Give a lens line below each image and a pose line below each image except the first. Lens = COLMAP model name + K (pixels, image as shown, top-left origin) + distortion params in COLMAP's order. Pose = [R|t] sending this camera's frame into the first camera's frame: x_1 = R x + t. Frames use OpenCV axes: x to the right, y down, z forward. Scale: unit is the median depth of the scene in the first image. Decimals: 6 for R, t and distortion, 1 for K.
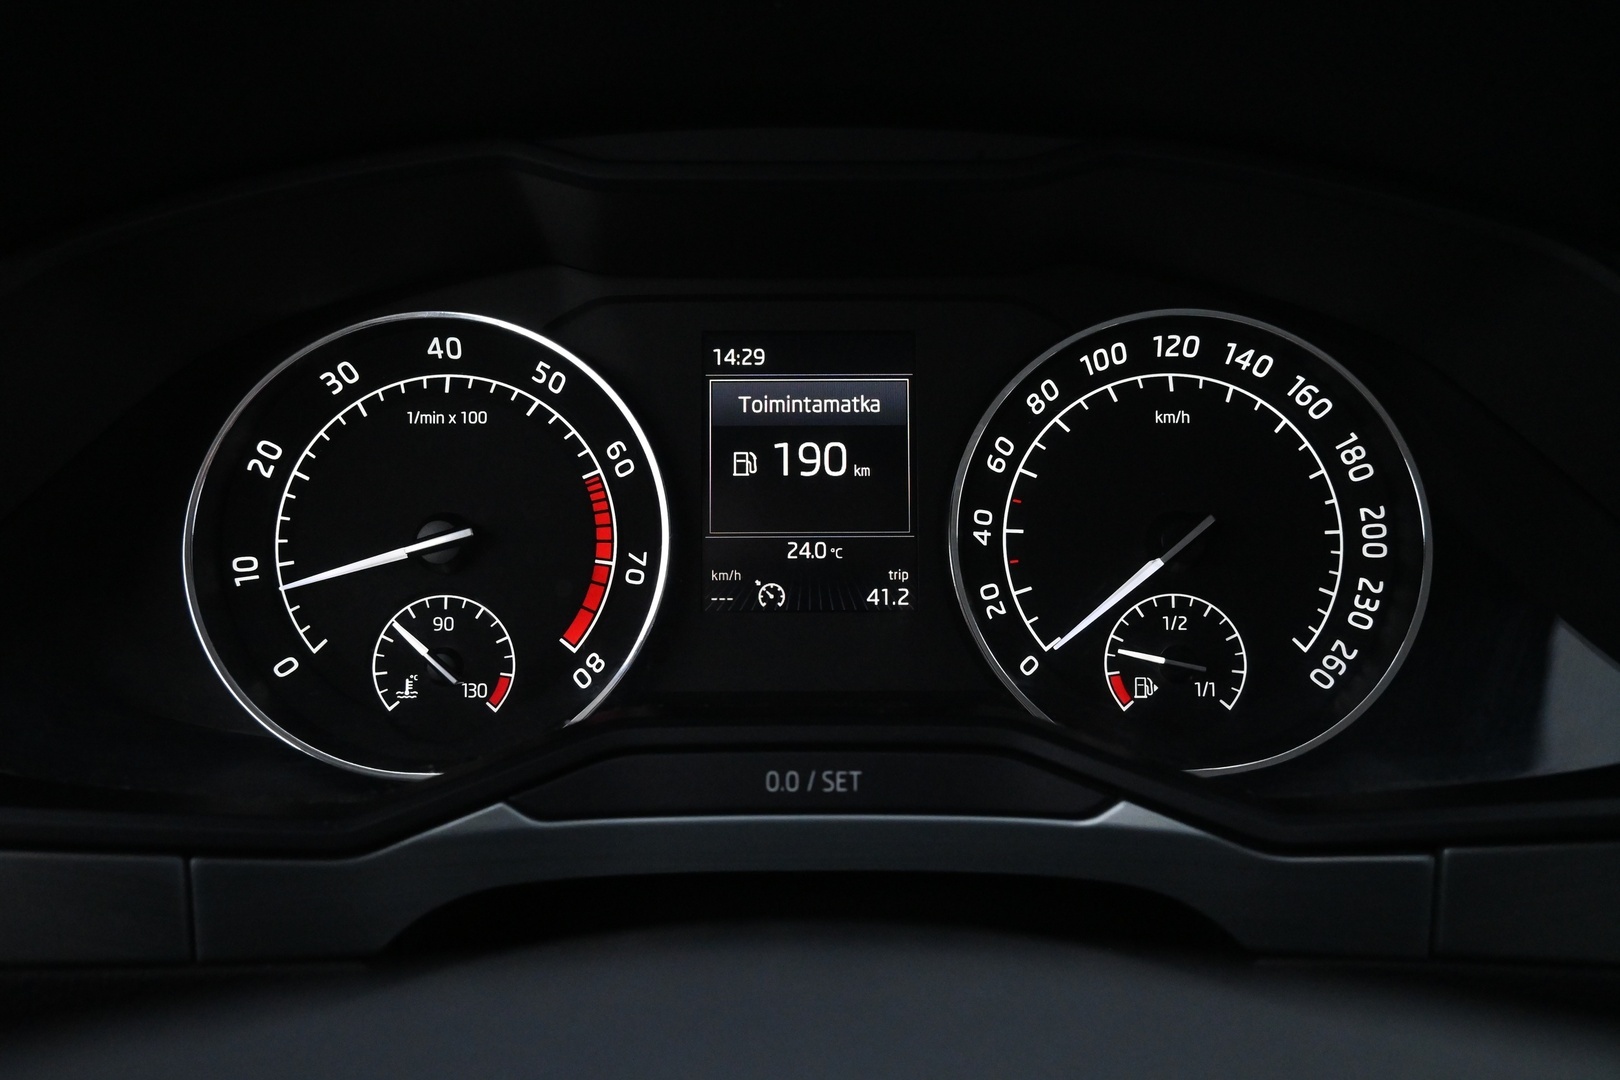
lens RADIAL K [[1259.7, 0, 804.8], [0, 1259.7, 541.0], [0, 0, 1]] dist [-0.015352, -0.002767]
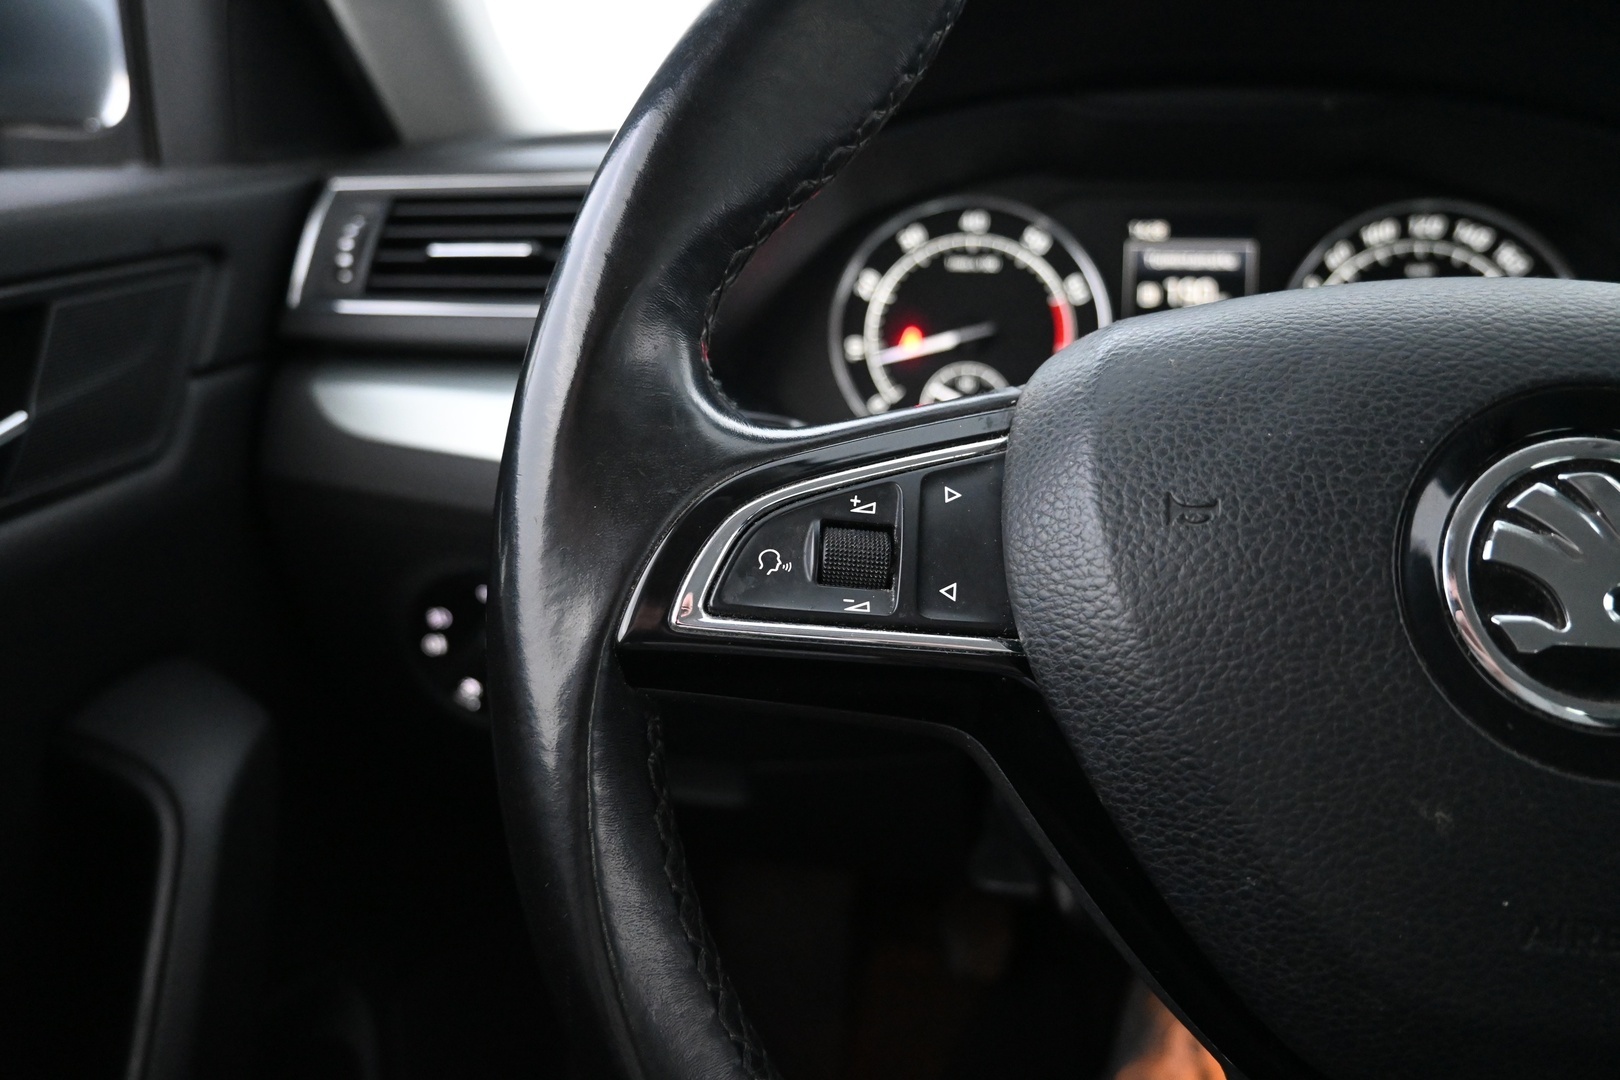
lens RADIAL K [[1125.3, 0, 802.5], [0, 1125.3, 545.7], [0, 0, 1]] dist [-0.005595, 0.000903]
pose [[0.992576, 0.043319, -0.113646, -0.325070], [-0.037757, 0.998003, 0.050649, 0.215964], [0.115613, -0.045982, 0.992229, -0.560118]]
